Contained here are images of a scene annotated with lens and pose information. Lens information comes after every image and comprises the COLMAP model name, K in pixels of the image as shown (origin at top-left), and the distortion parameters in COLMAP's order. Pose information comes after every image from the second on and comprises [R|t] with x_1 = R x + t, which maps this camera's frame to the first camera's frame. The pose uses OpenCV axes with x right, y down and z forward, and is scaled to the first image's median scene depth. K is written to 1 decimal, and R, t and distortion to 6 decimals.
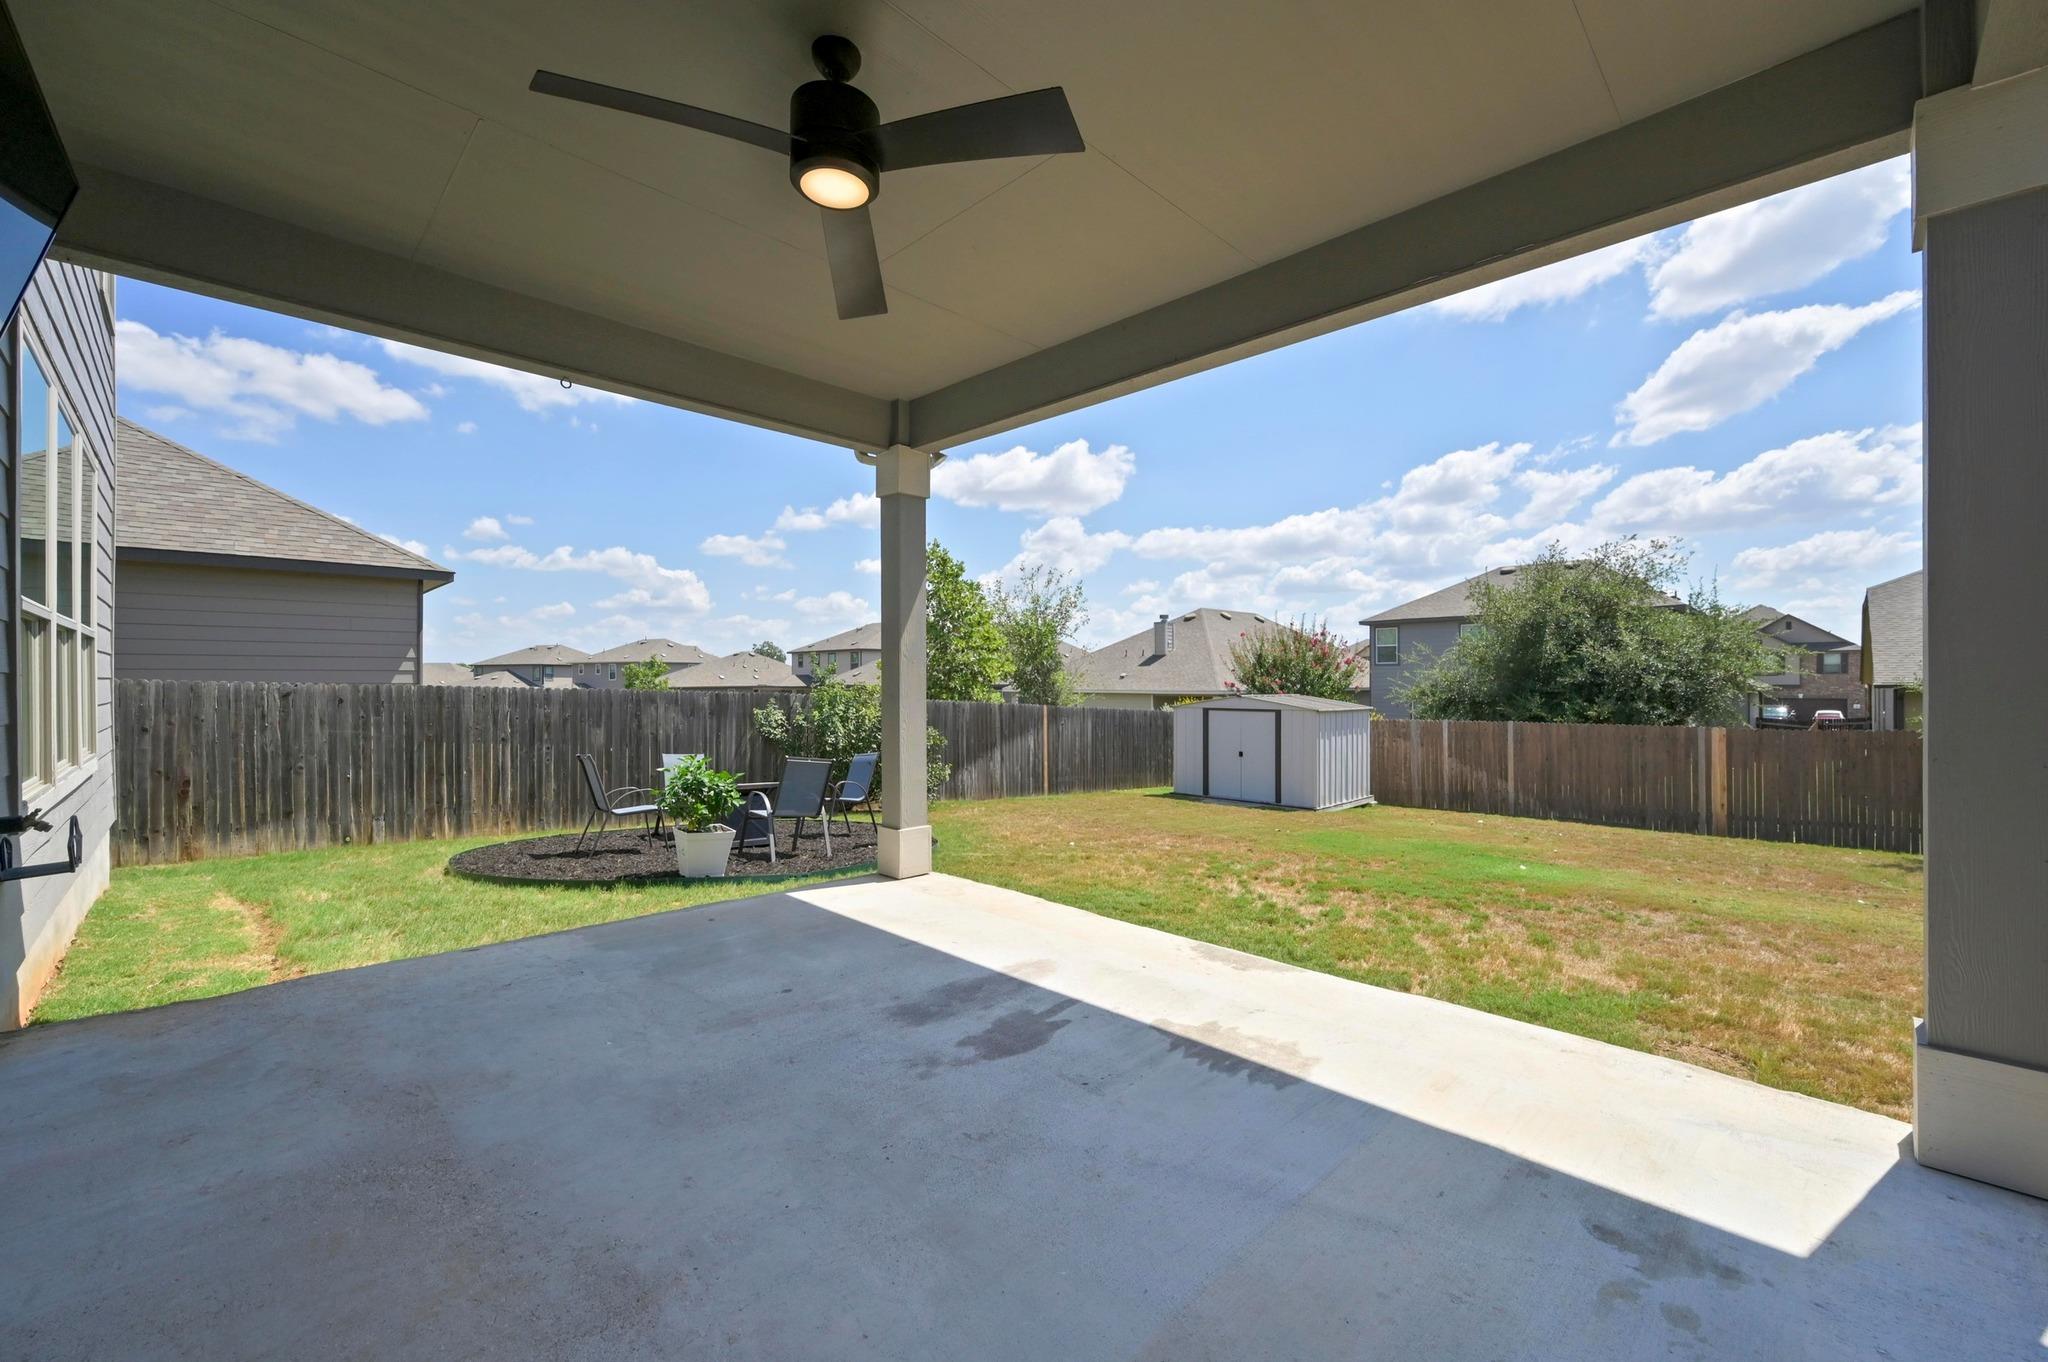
lens RADIAL K [[810.5, 0, 1018.9], [0, 810.5, 682.6], [0, 0, 1]] dist [-0.000372, -0.000002]
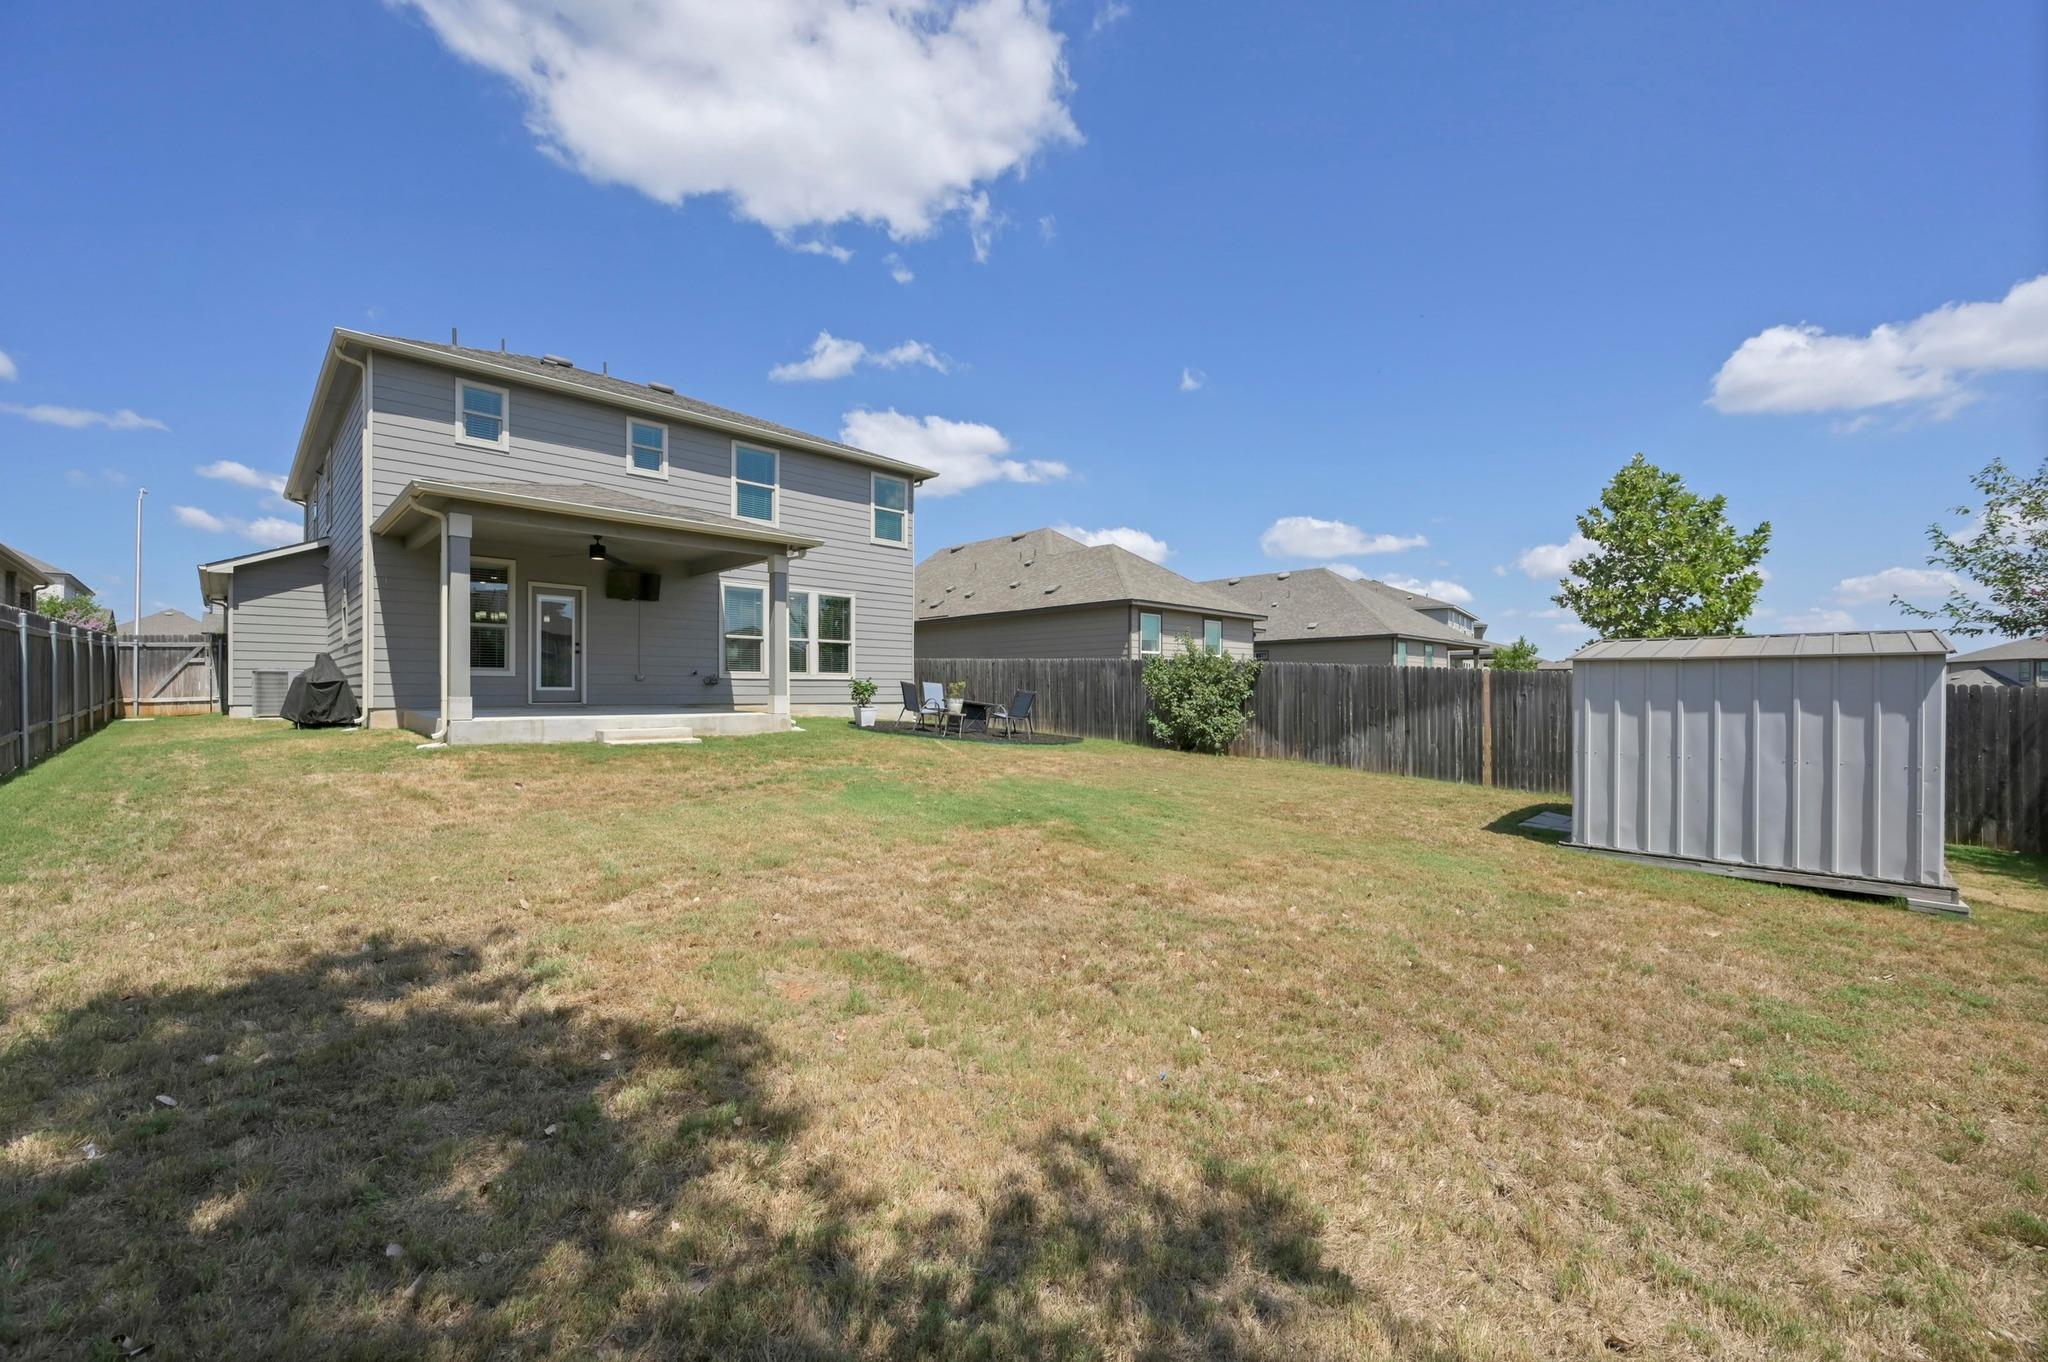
lens RADIAL K [[810.5, 0, 1019.3], [0, 810.5, 690.5], [0, 0, 1]] dist [-0.000372, -0.000002]
pose [[0.001687, 0.000245, -0.999999, 0.755463], [-0.003053, 0.999995, 0.000239, 0.046536], [0.999994, 0.003052, 0.001688, 0.522695]]
